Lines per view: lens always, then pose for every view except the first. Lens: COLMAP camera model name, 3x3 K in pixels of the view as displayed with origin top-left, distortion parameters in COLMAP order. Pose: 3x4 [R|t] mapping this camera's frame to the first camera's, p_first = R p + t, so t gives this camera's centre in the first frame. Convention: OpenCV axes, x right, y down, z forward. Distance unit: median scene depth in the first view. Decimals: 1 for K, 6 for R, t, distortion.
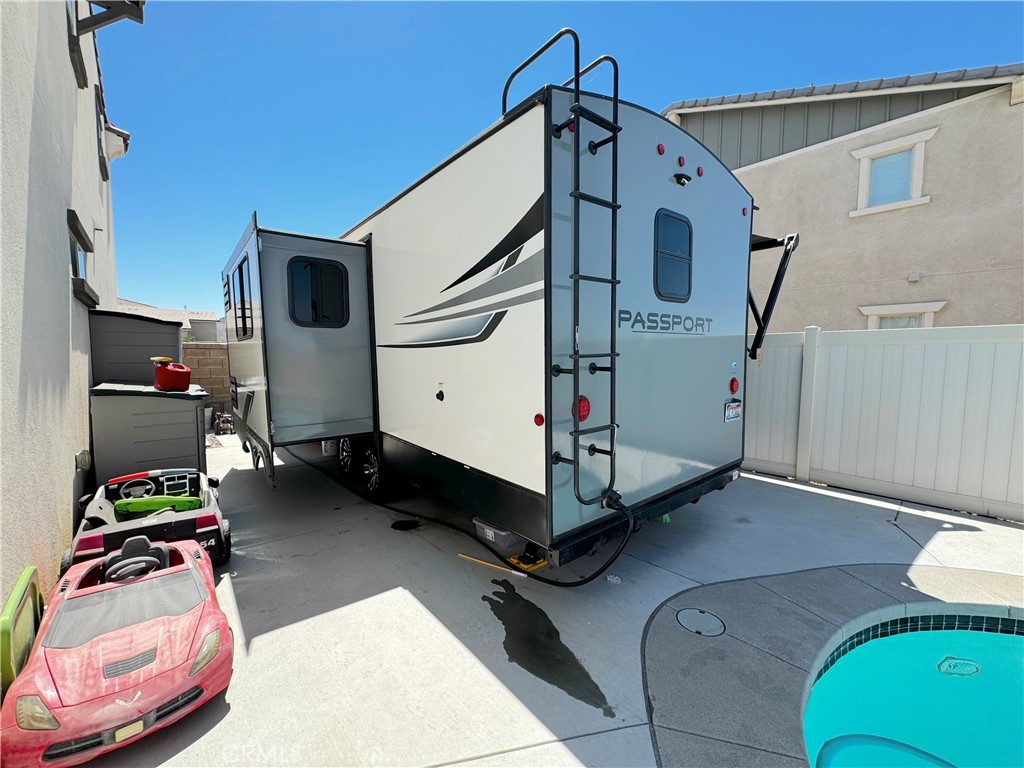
lens RADIAL K [[407.9, 0, 512.0], [0, 407.9, 384.0], [0, 0, 1]] dist [-0.001302, -0.000178]
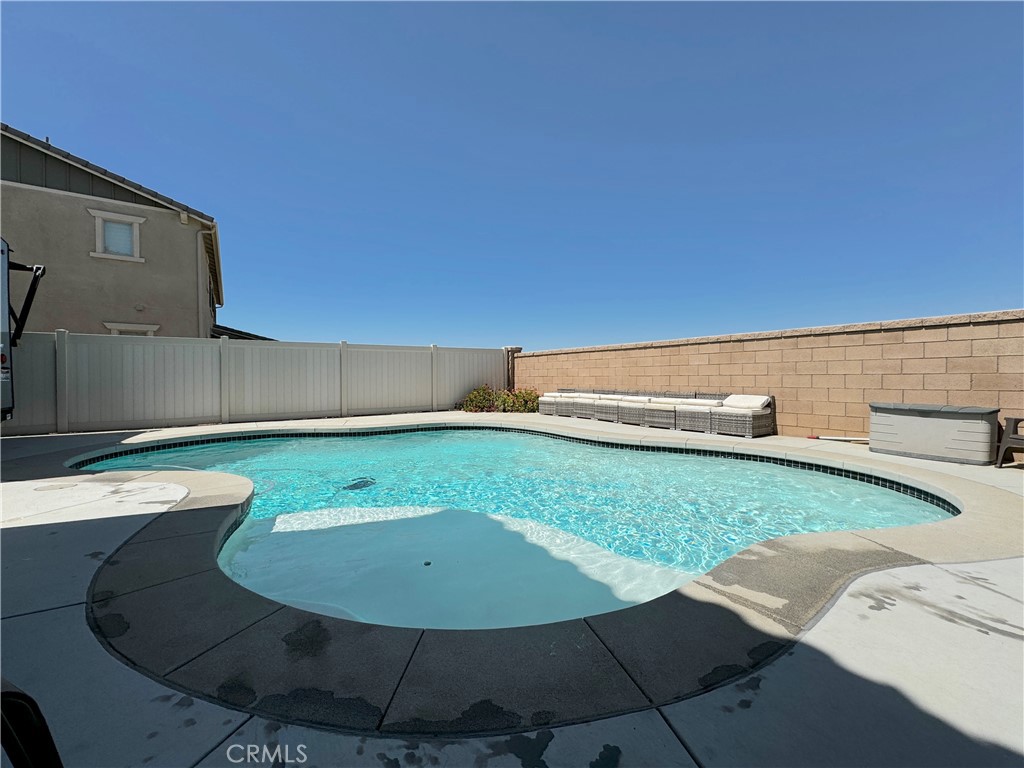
lens RADIAL K [[407.9, 0, 512.0], [0, 407.9, 384.0], [0, 0, 1]] dist [-0.001302, -0.000178]
pose [[0.116925, -0.021934, 0.992899, -0.424009], [0.074373, 0.997142, 0.013269, 0.121339], [-0.990352, 0.072293, 0.118222, -0.606996]]
